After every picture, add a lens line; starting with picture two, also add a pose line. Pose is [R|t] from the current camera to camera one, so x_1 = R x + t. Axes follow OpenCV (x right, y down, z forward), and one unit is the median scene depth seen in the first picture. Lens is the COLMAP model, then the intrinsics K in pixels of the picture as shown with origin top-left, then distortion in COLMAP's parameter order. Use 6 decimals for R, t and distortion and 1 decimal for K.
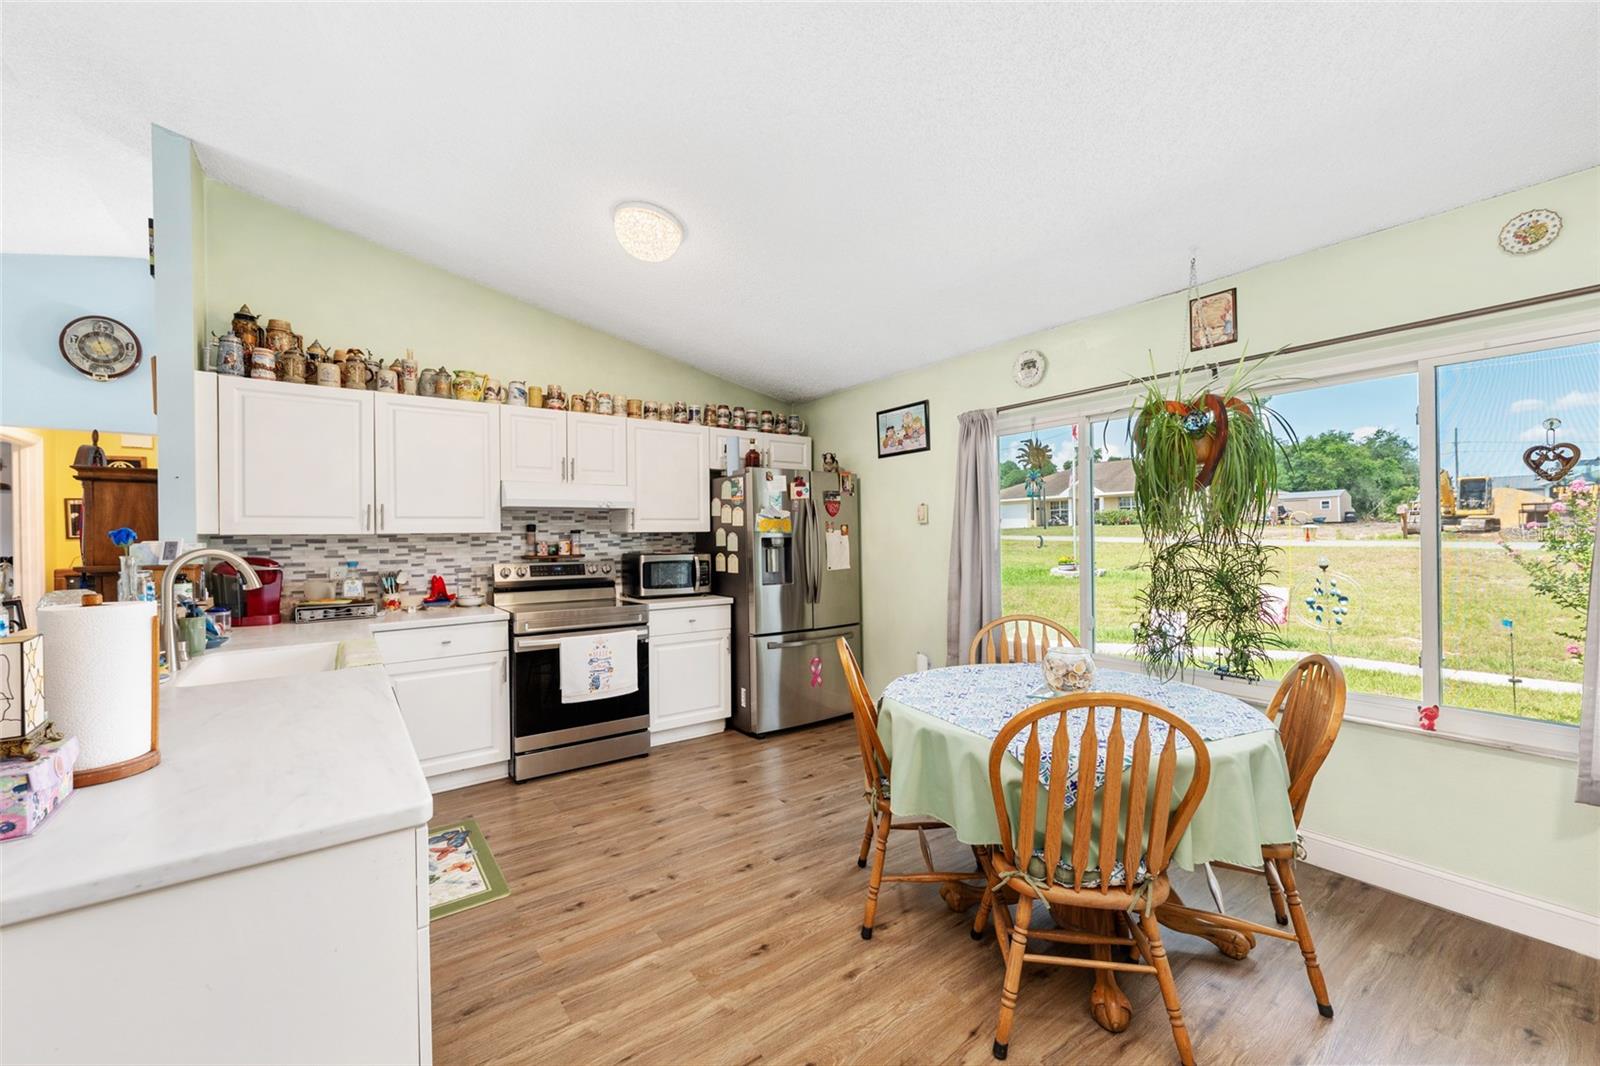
lens RADIAL K [[632.3, 0, 797.5], [0, 632.3, 538.1], [0, 0, 1]] dist [0.000840, -0.000110]
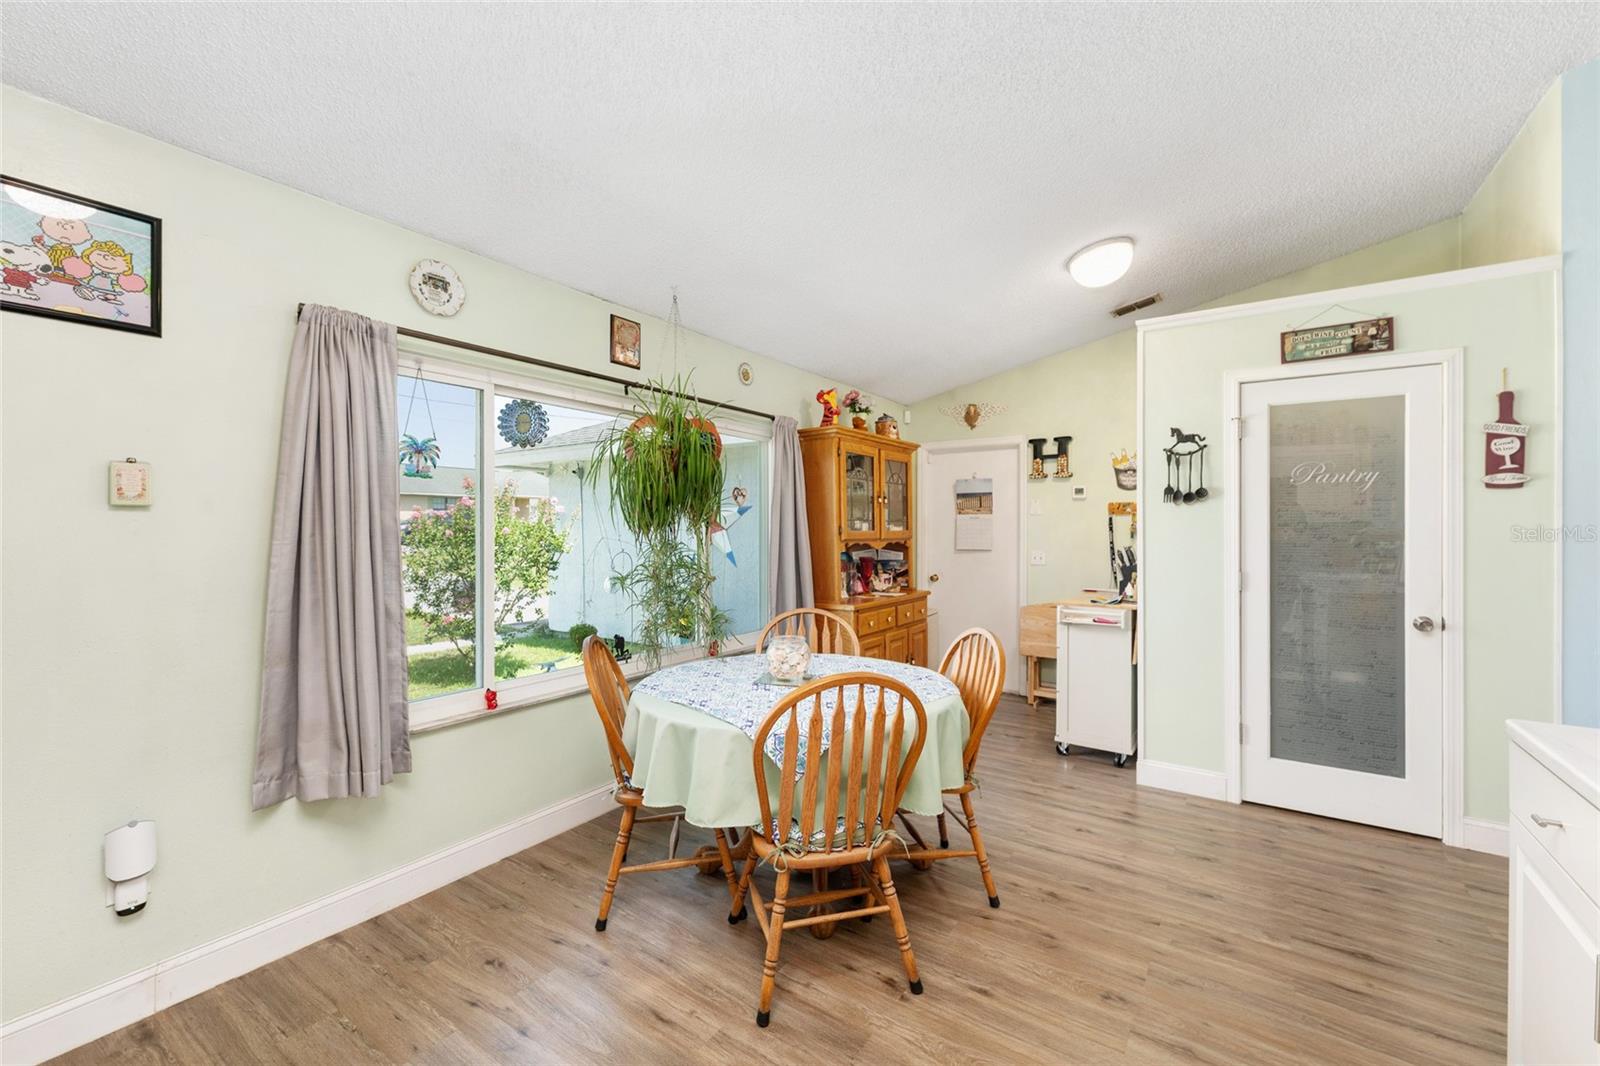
lens RADIAL K [[632.3, 0, 802.0], [0, 632.3, 529.3], [0, 0, 1]] dist [0.000840, -0.000110]
pose [[-0.332274, 0.007848, 0.943150, -0.334537], [0.007111, 0.999958, -0.005816, -0.002843], [-0.943156, 0.004774, -0.332316, 0.717548]]
